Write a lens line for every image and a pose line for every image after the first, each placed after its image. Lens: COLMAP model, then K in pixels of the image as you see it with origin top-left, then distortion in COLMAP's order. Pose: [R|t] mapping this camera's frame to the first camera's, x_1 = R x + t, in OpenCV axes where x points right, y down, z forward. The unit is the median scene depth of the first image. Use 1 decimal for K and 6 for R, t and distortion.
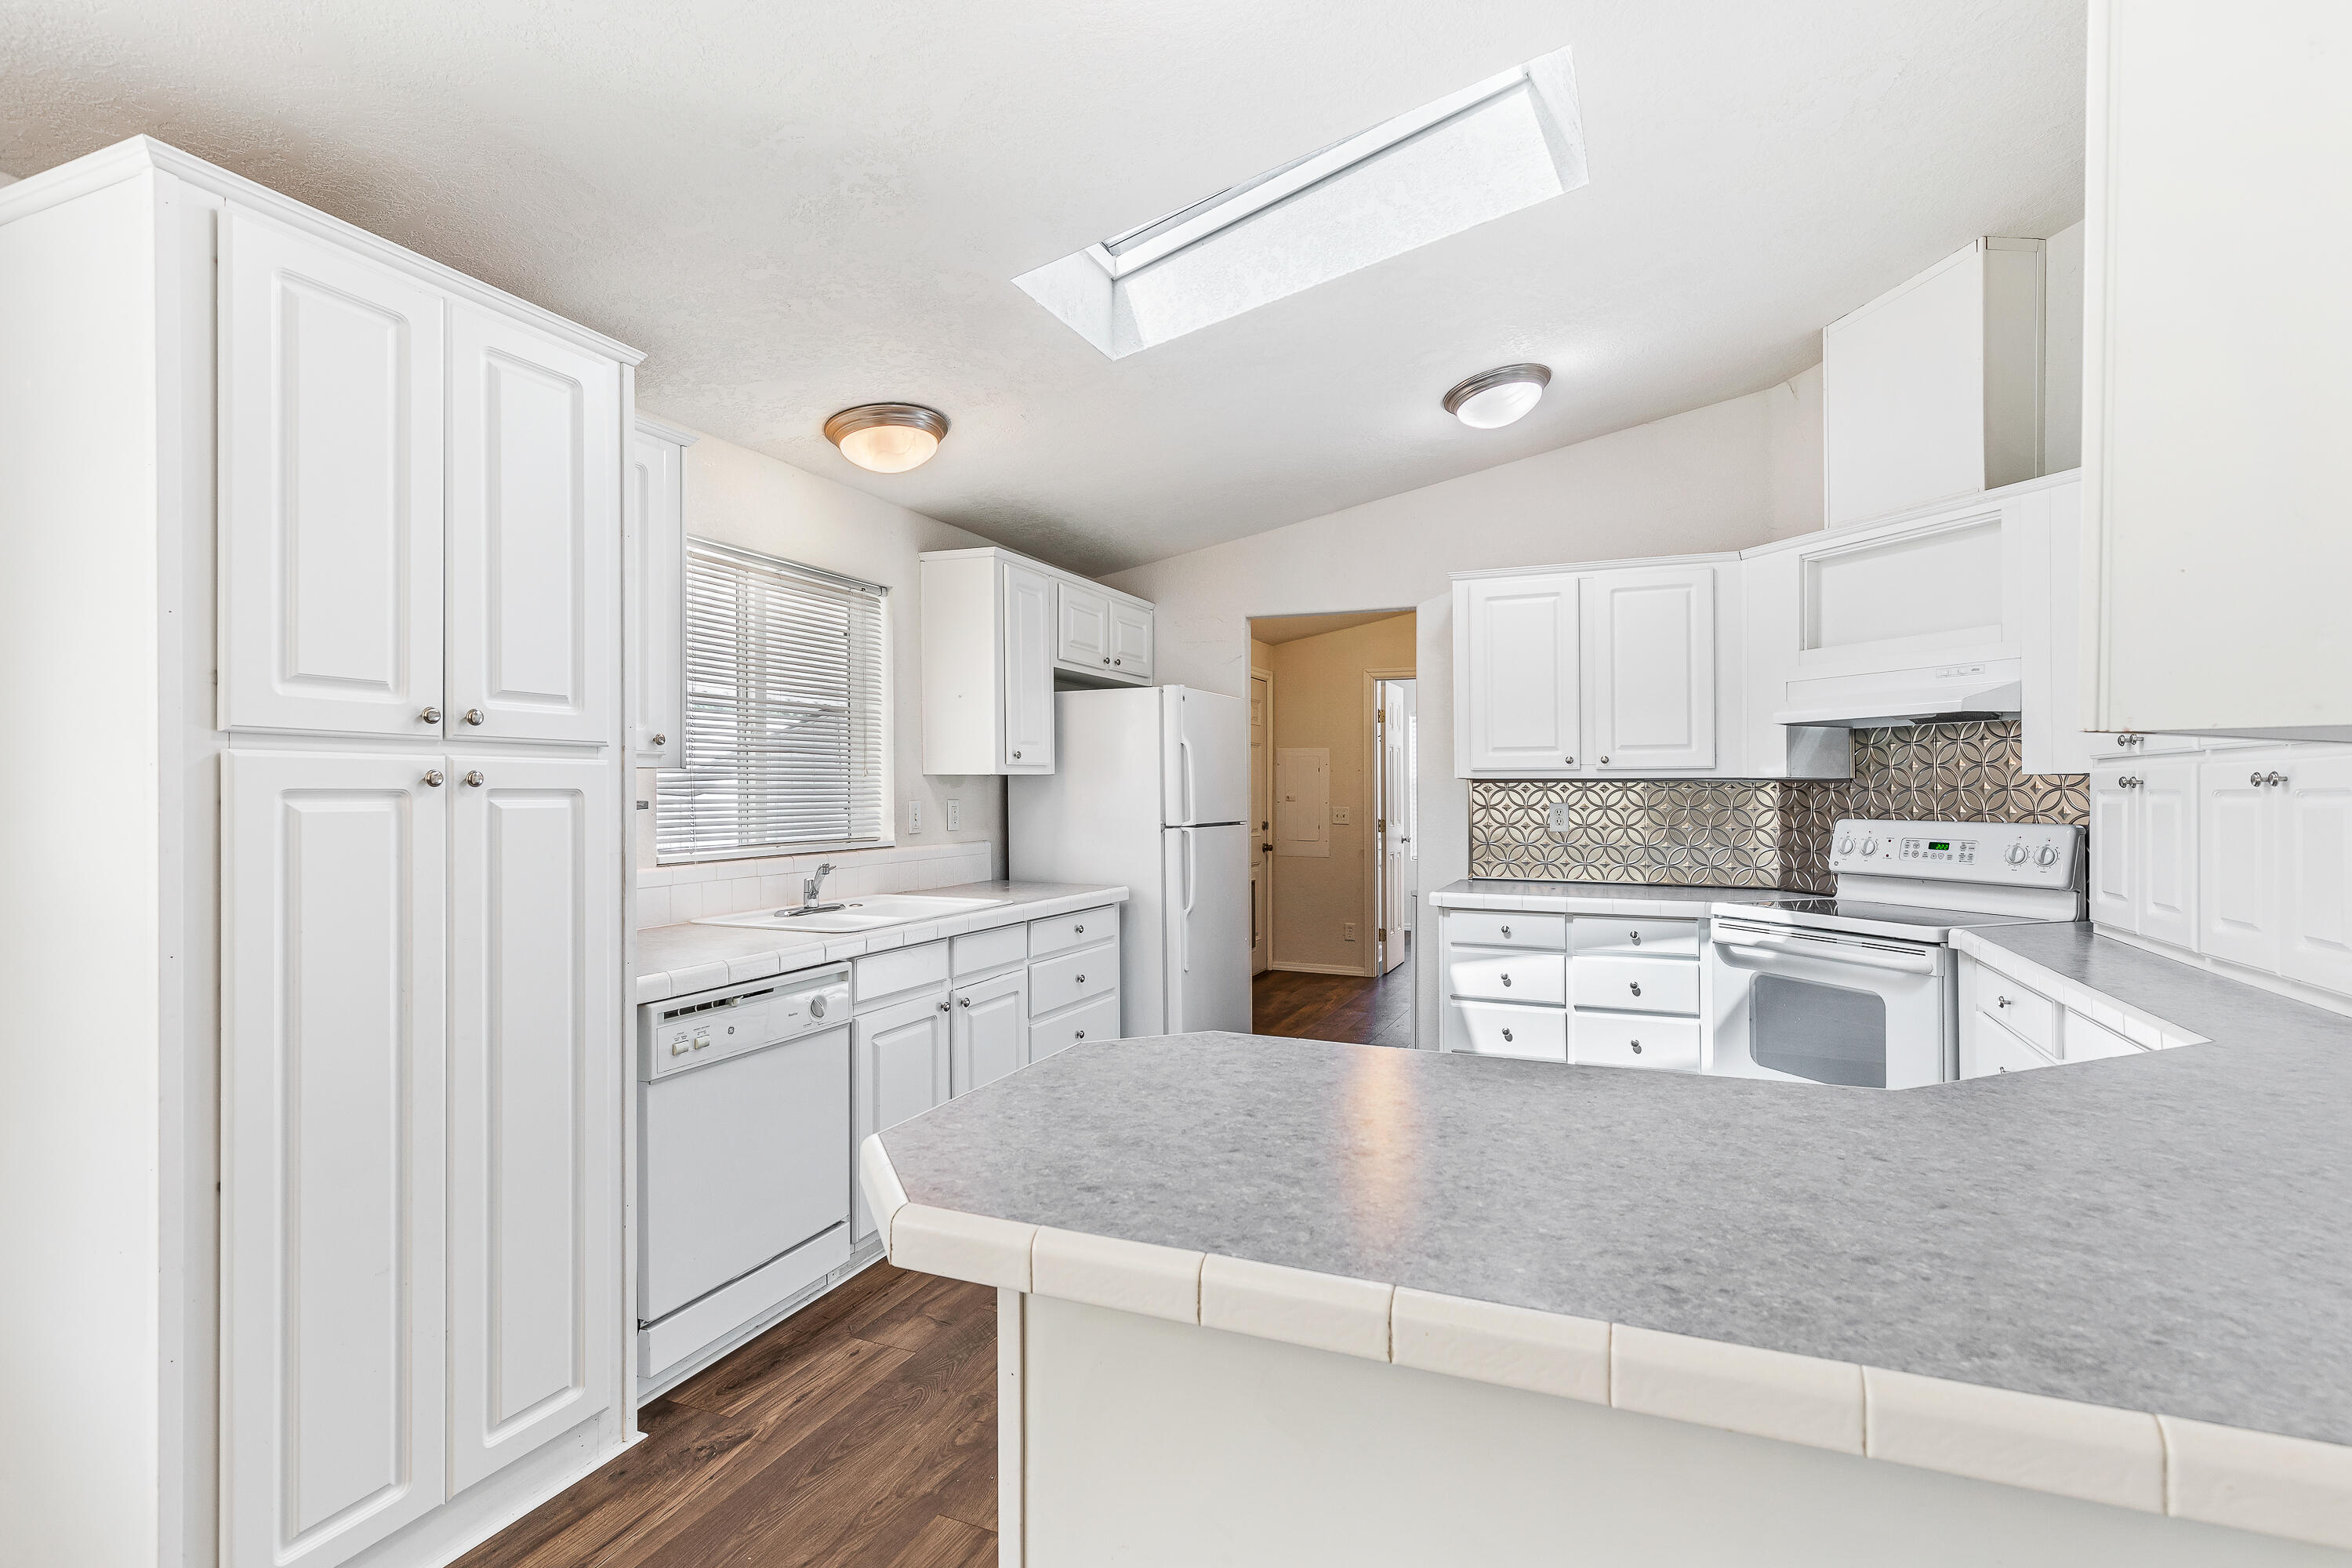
lens RADIAL K [[1085.9, 0, 1180.2], [0, 1085.9, 794.5], [0, 0, 1]] dist [0.014698, -0.001795]
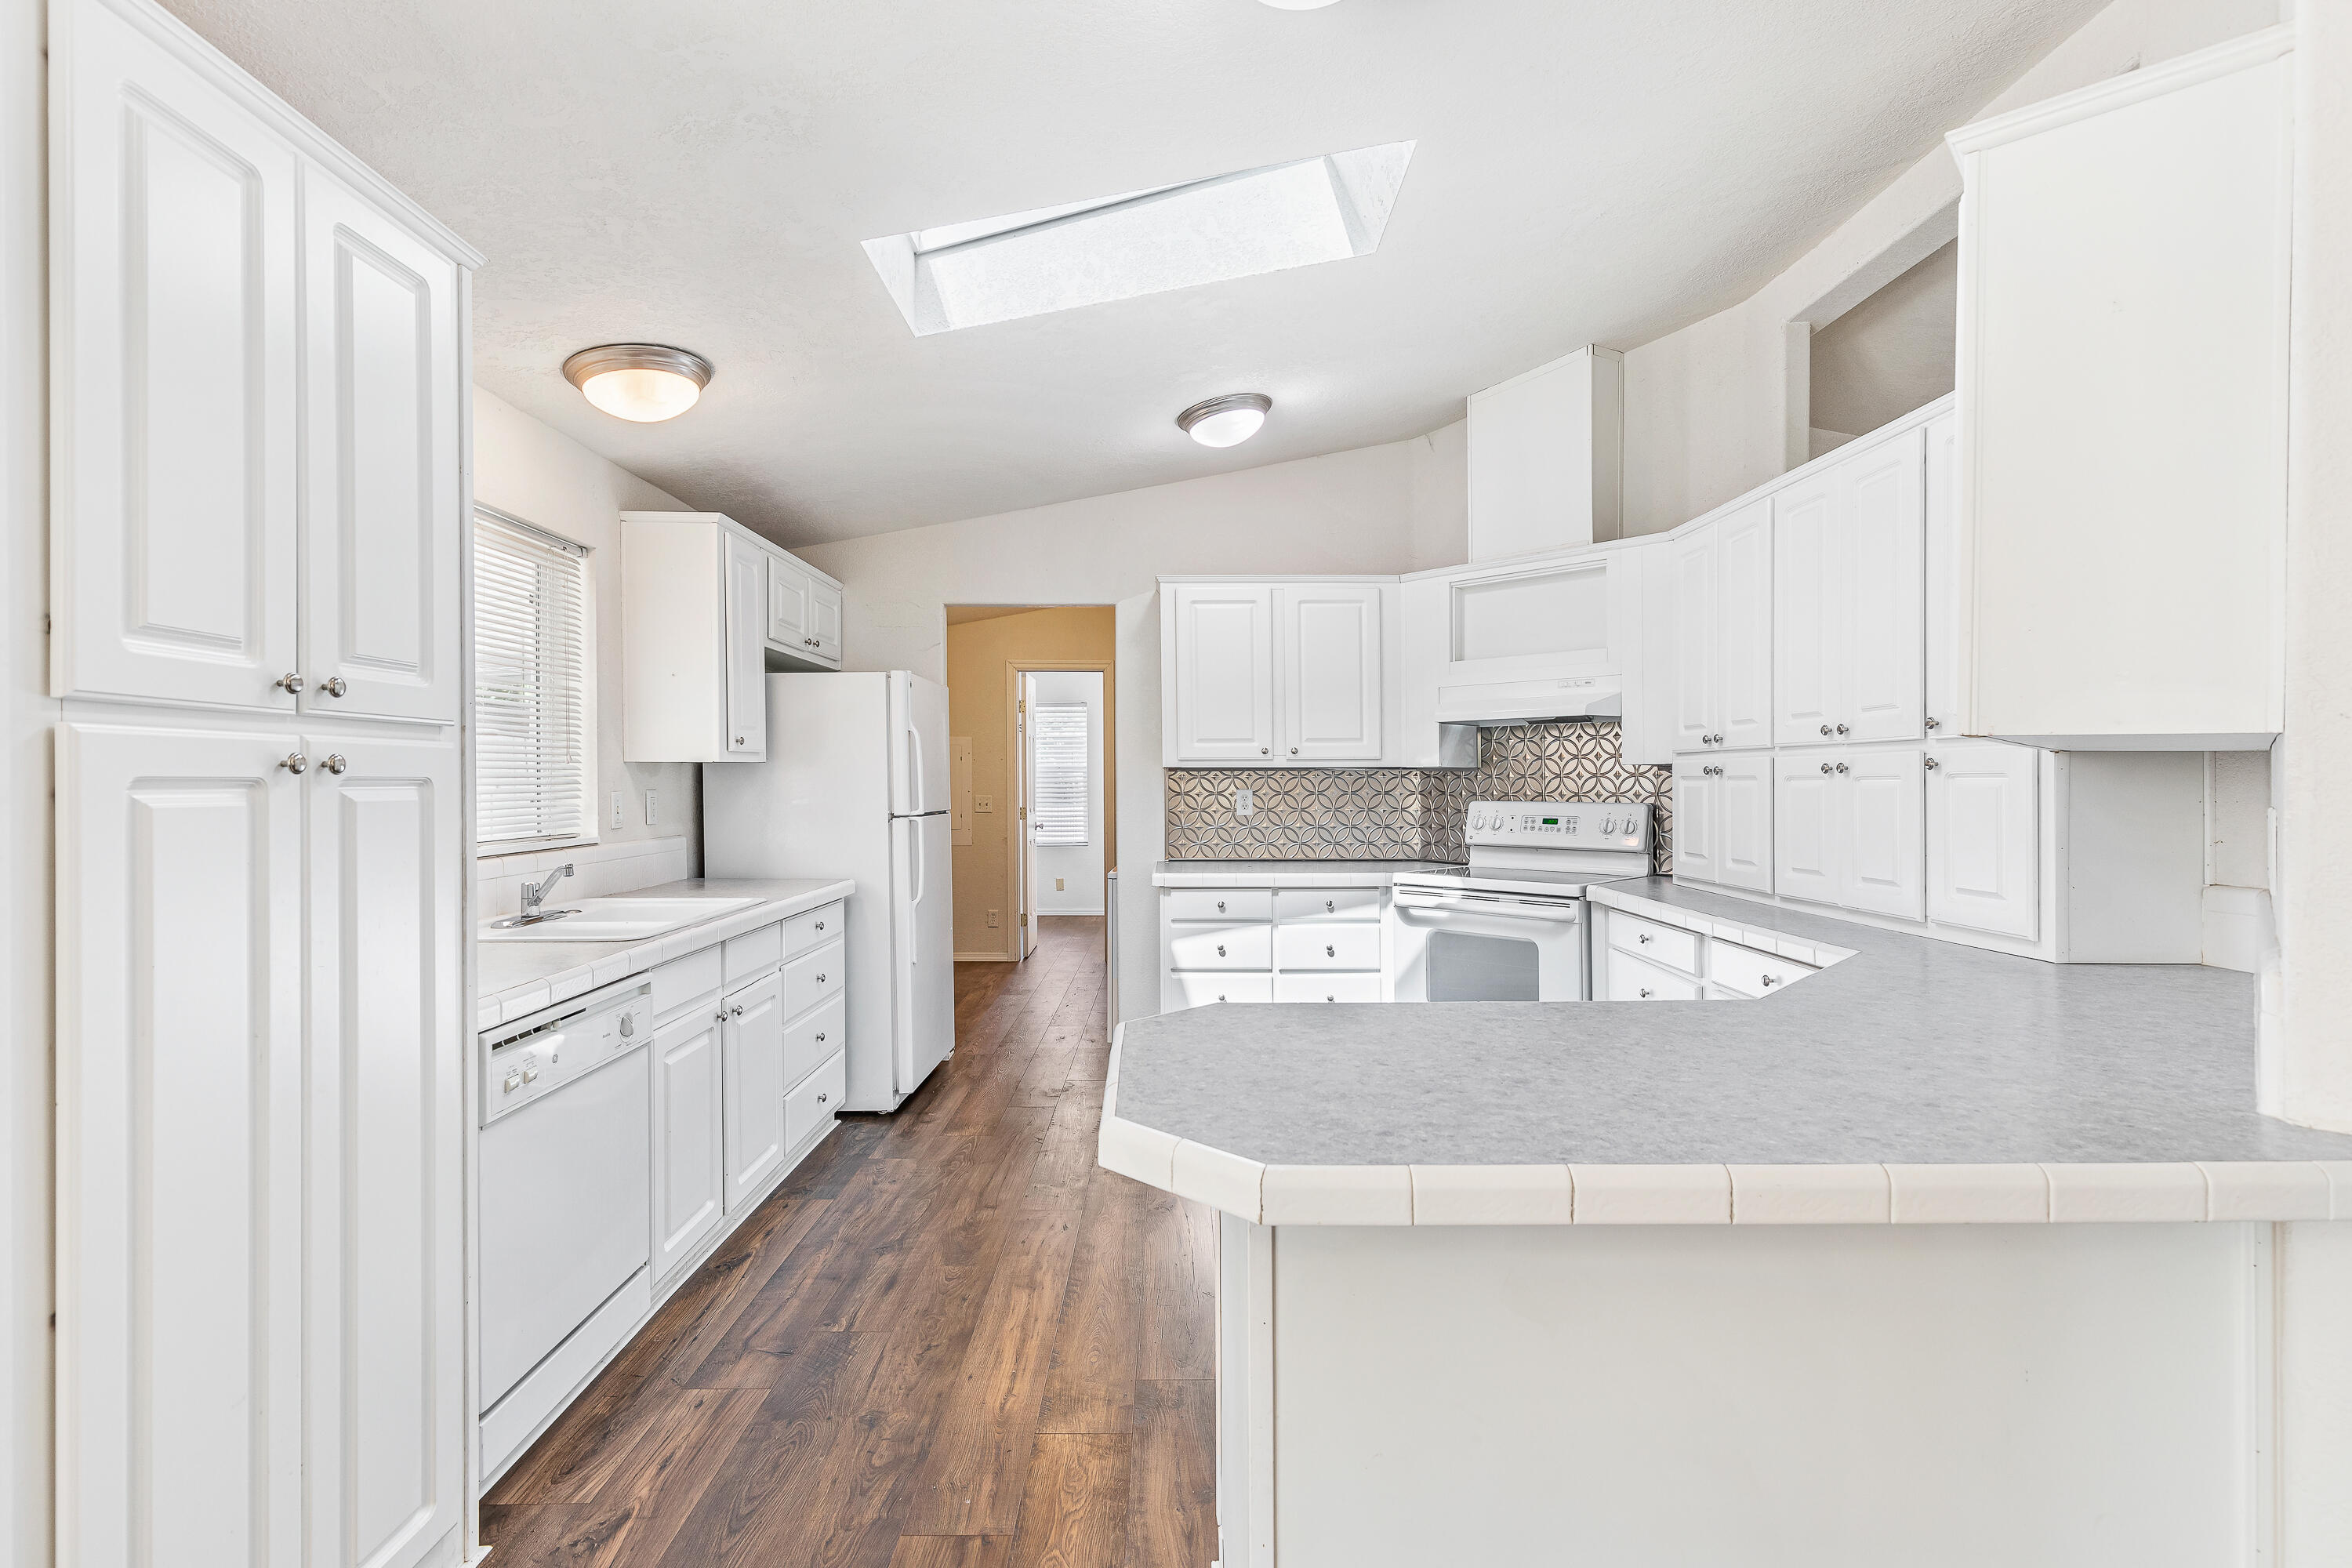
lens RADIAL K [[1085.9, 0, 1145.2], [0, 1085.9, 785.3], [0, 0, 1]] dist [0.014698, -0.001795]
pose [[0.923982, -0.004592, 0.382408, -0.292372], [0.004033, 0.999989, 0.002264, 0.001075], [-0.382415, -0.000550, 0.923991, 0.026226]]
